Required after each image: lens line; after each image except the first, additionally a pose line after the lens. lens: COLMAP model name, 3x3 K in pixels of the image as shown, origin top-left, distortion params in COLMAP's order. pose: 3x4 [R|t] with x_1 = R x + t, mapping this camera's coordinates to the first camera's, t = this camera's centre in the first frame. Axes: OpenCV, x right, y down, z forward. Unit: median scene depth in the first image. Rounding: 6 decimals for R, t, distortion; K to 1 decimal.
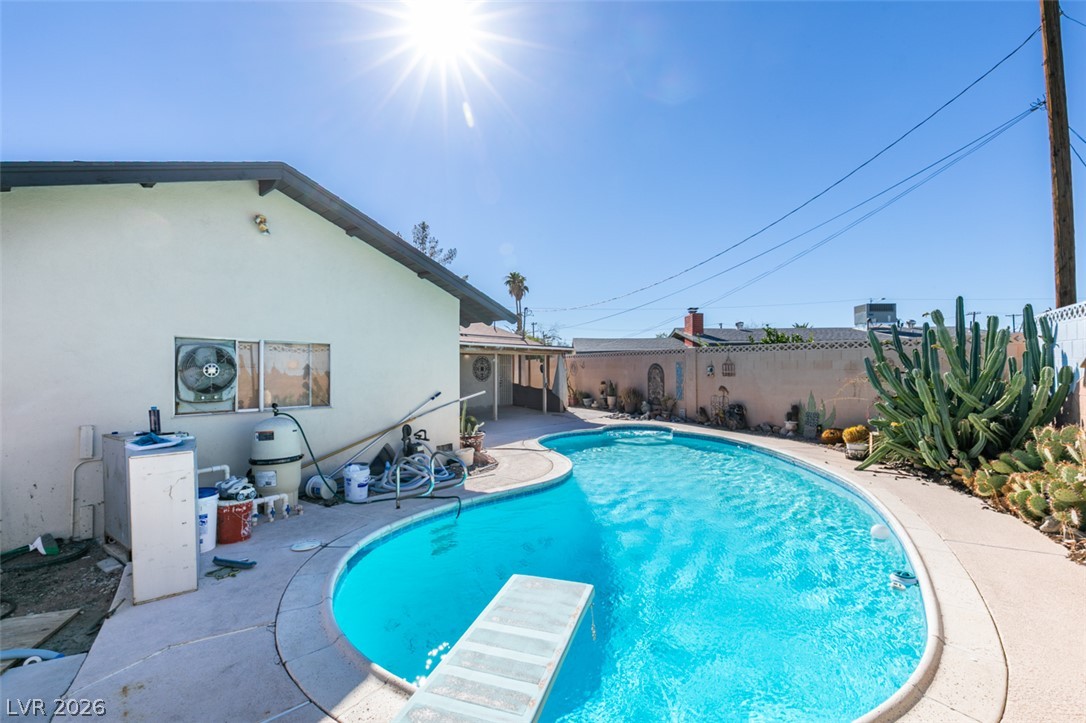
lens RADIAL K [[486.9, 0, 539.6], [0, 486.9, 363.9], [0, 0, 1]] dist [0.003028, -0.000563]
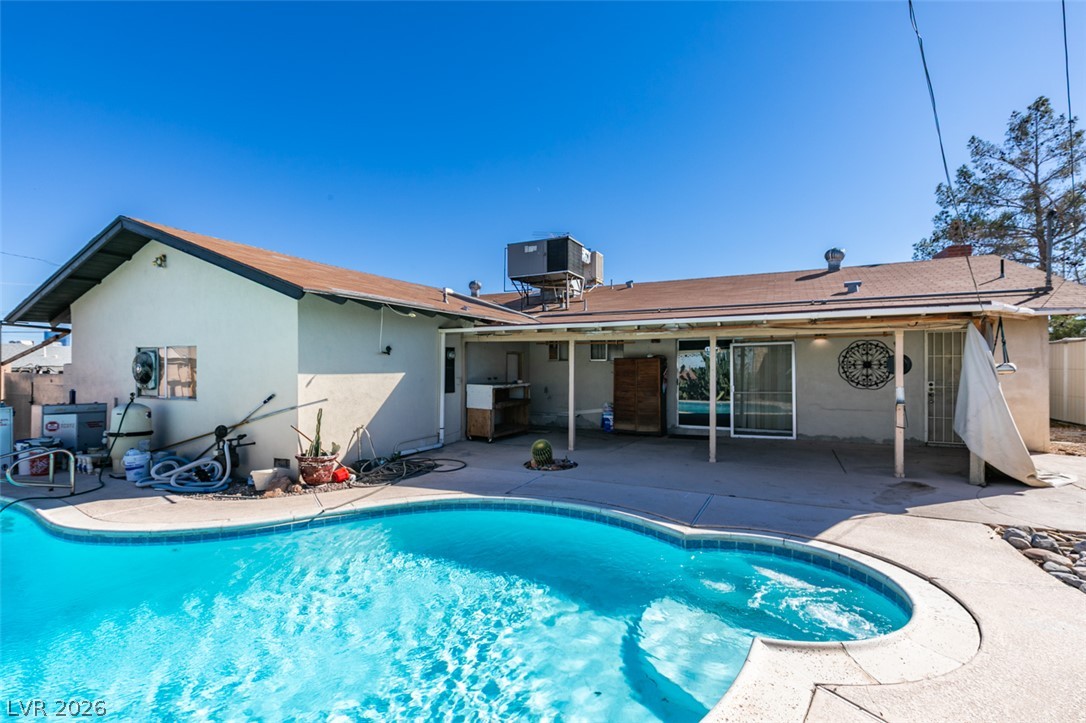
lens RADIAL K [[486.9, 0, 539.6], [0, 486.9, 363.9], [0, 0, 1]] dist [0.003028, -0.000563]
pose [[0.219585, -0.004542, -0.975583, 0.498805], [0.014552, 0.999893, -0.001380, 0.008138], [0.975485, -0.013893, 0.219628, 0.896043]]
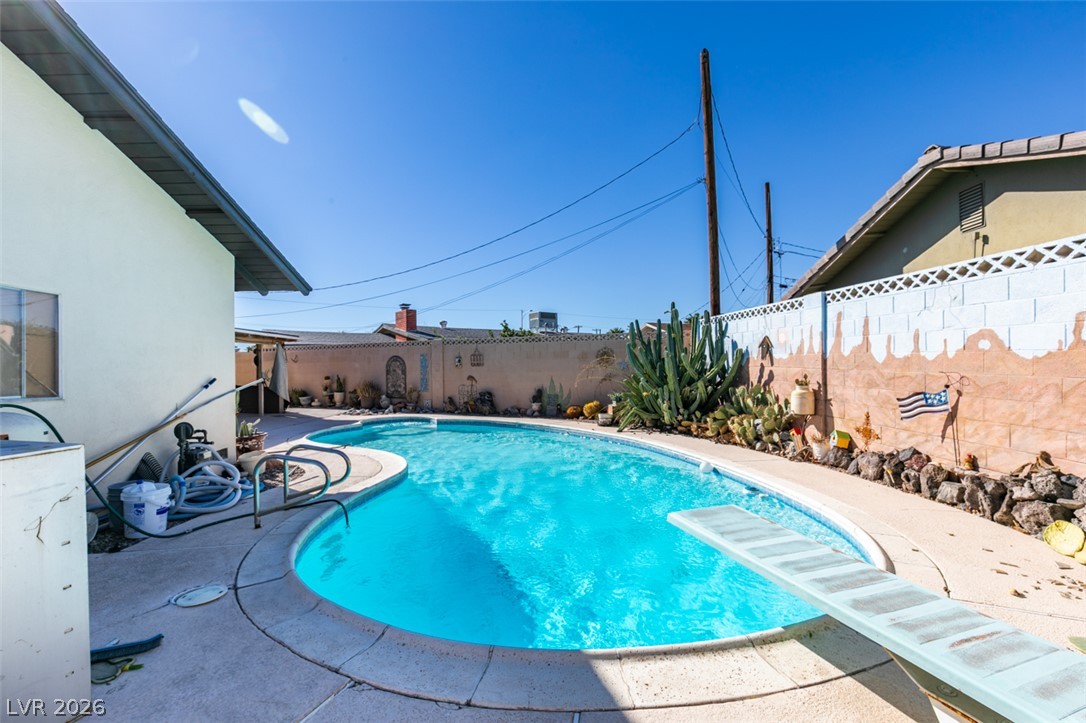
lens RADIAL K [[486.9, 0, 539.6], [0, 486.9, 363.9], [0, 0, 1]] dist [0.003028, -0.000563]
pose [[0.780548, 0.000827, 0.625096, -0.199865], [0.002617, 0.999986, -0.004590, 0.029044], [-0.625091, 0.005218, 0.780534, 0.087480]]
